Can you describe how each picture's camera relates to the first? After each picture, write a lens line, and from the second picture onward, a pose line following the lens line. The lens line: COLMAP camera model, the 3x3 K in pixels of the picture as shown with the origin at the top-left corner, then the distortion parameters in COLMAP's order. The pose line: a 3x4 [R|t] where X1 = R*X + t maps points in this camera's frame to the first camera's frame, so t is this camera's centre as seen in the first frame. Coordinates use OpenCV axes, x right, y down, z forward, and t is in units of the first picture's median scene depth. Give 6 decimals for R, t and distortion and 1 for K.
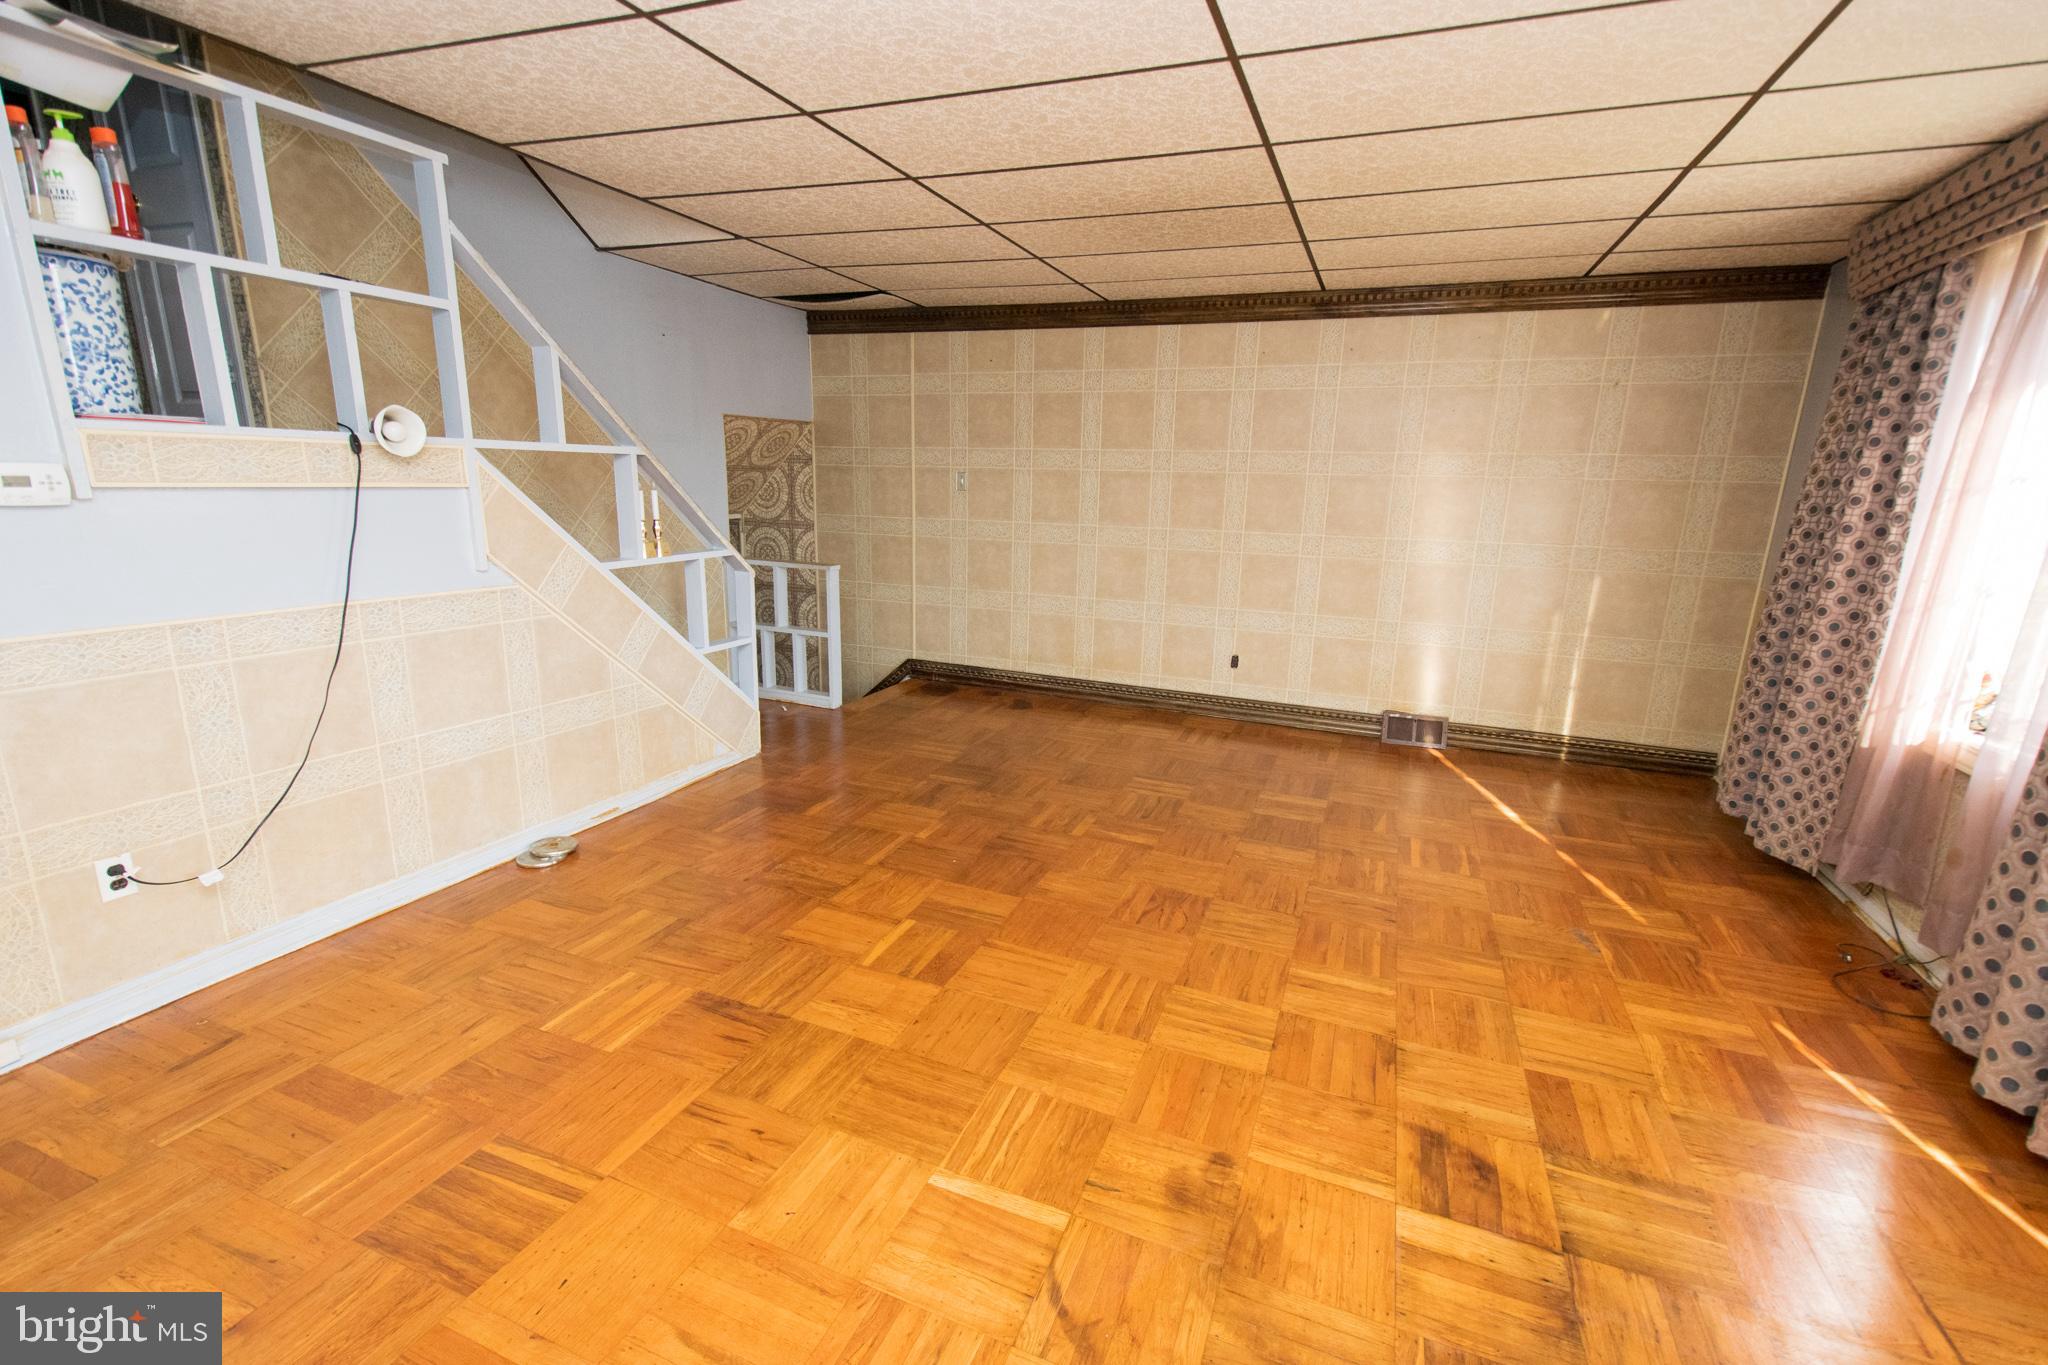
lens RADIAL K [[890.2, 0, 1031.5], [0, 890.2, 693.4], [0, 0, 1]] dist [0.015116, -0.000435]
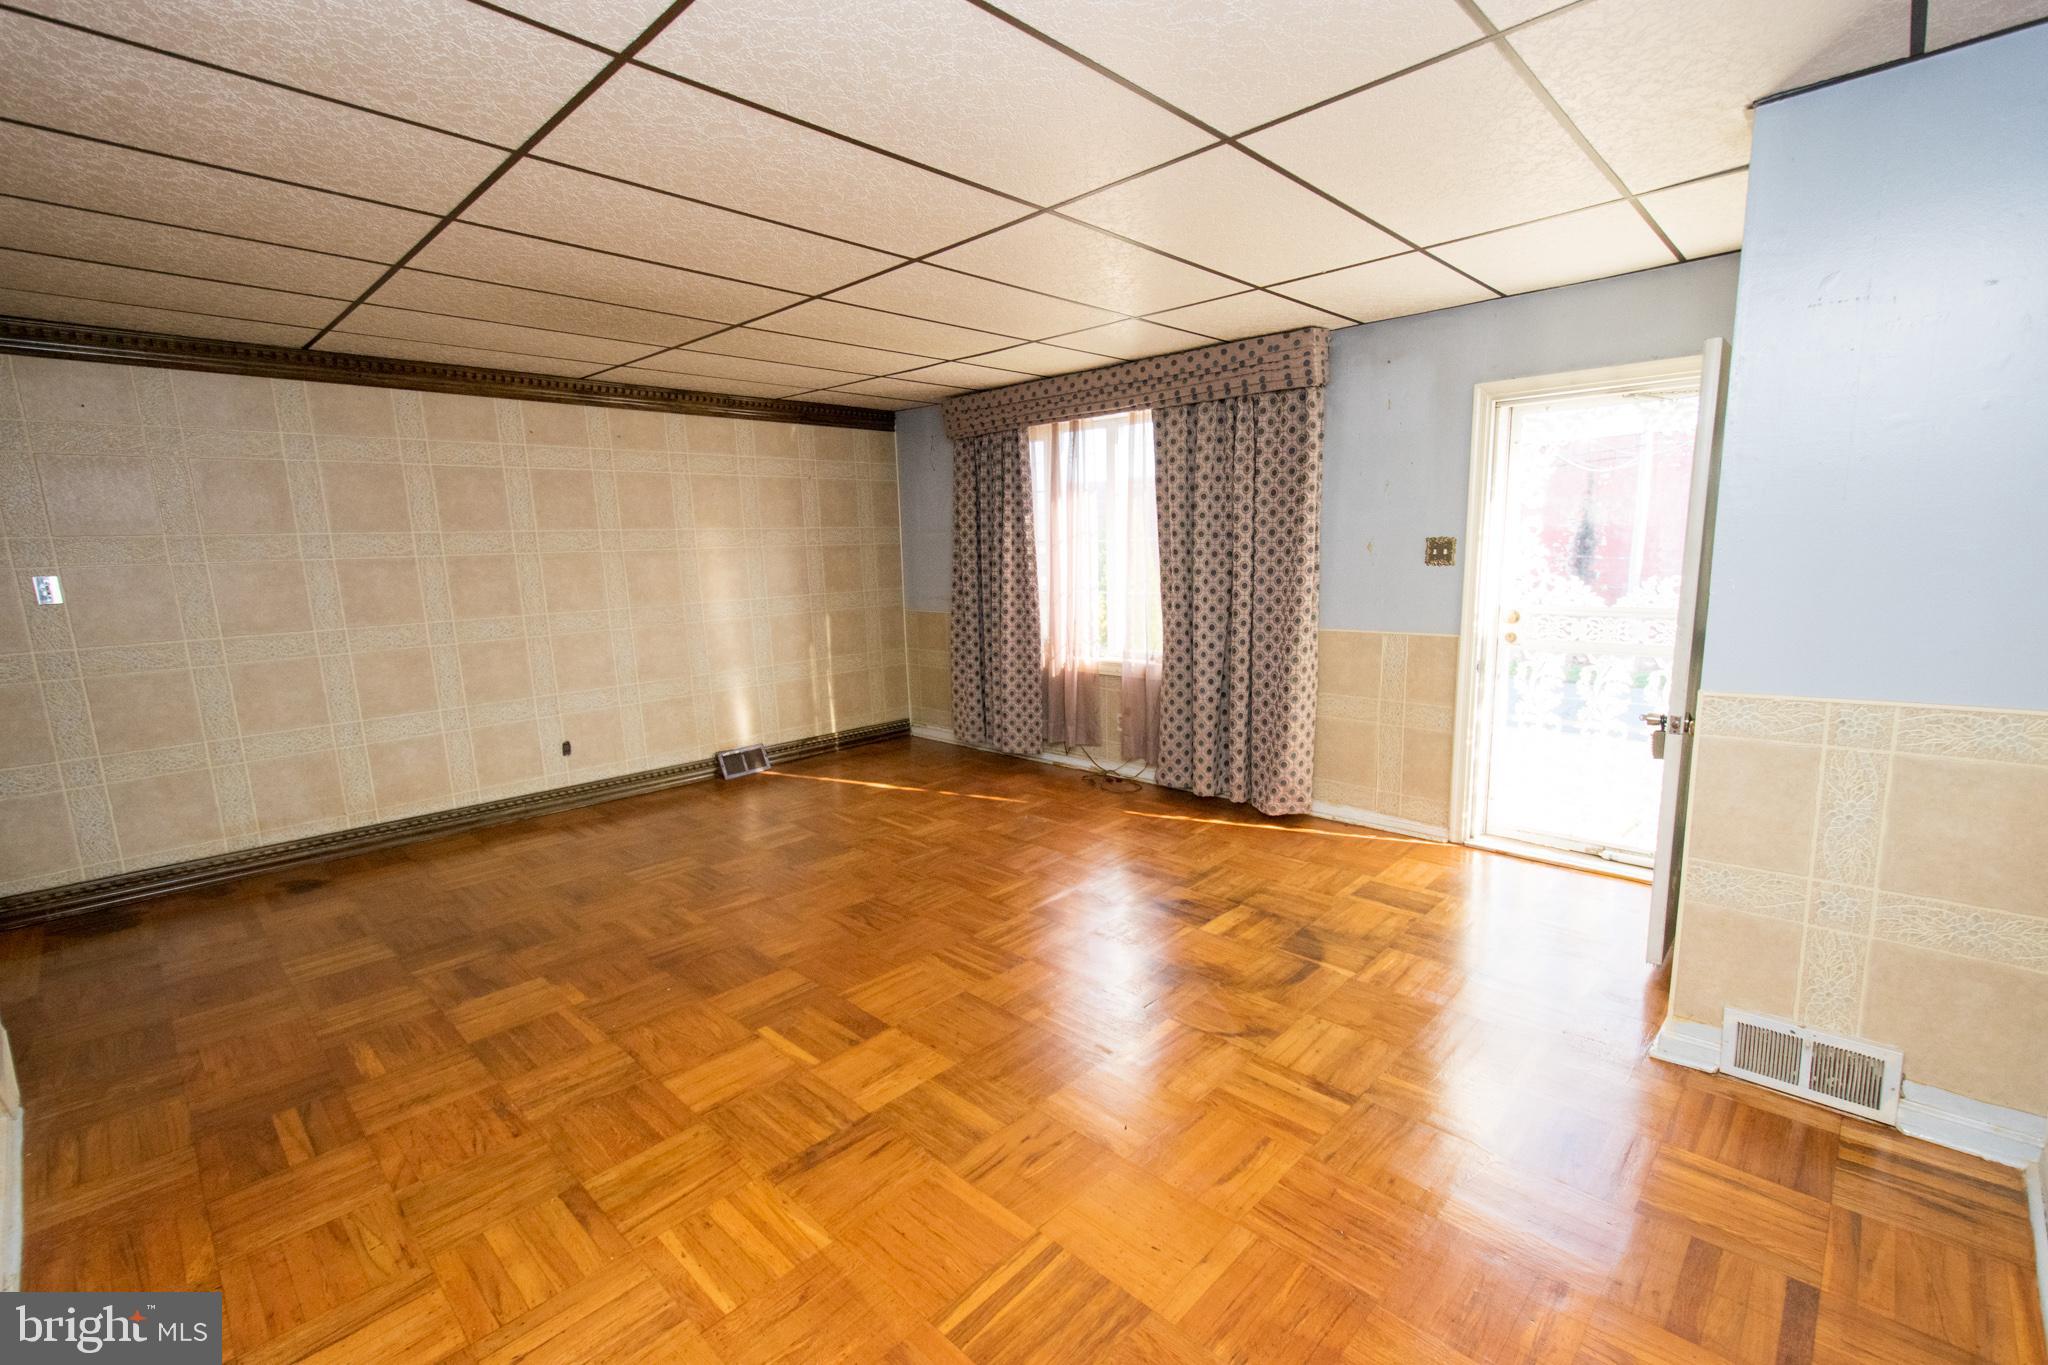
lens RADIAL K [[894.8, 0, 1037.0], [0, 894.8, 690.9], [0, 0, 1]] dist [0.008946, -0.000755]
pose [[0.369257, -0.189297, 0.909844, -0.595175], [0.260060, 0.960968, 0.094389, -0.072996], [-0.892199, 0.201760, 0.404072, 0.208213]]
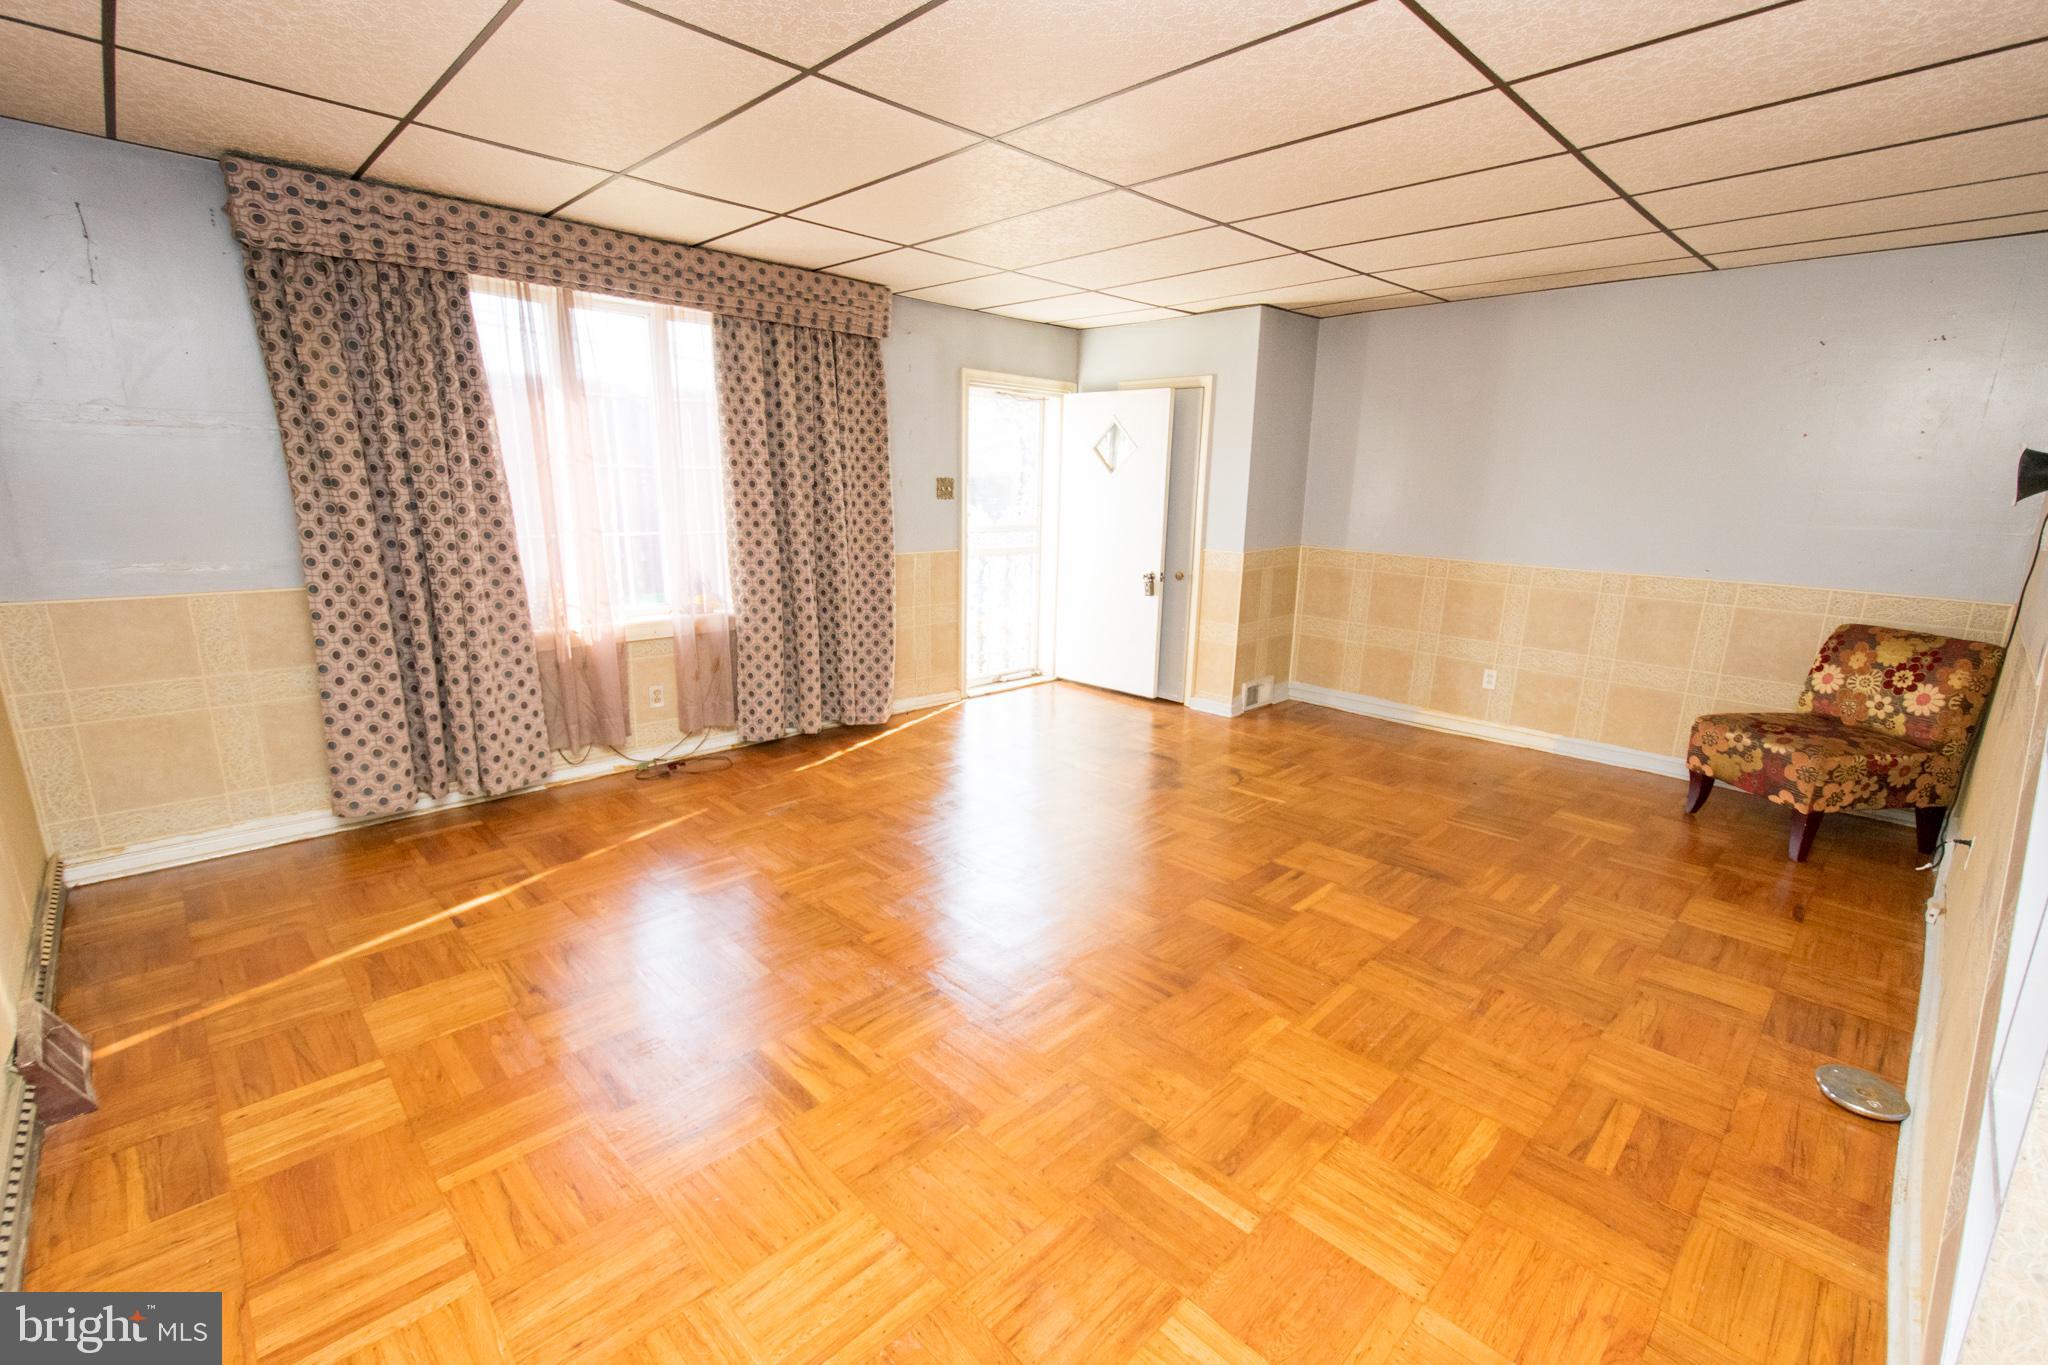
lens RADIAL K [[898.3, 0, 1037.3], [0, 898.3, 687.1], [0, 0, 1]] dist [0.024555, -0.000230]
pose [[-0.919178, -0.136796, 0.369321, -0.154885], [0.048079, 0.891751, 0.449965, -0.349372], [-0.390896, 0.431354, -0.813101, 1.364791]]
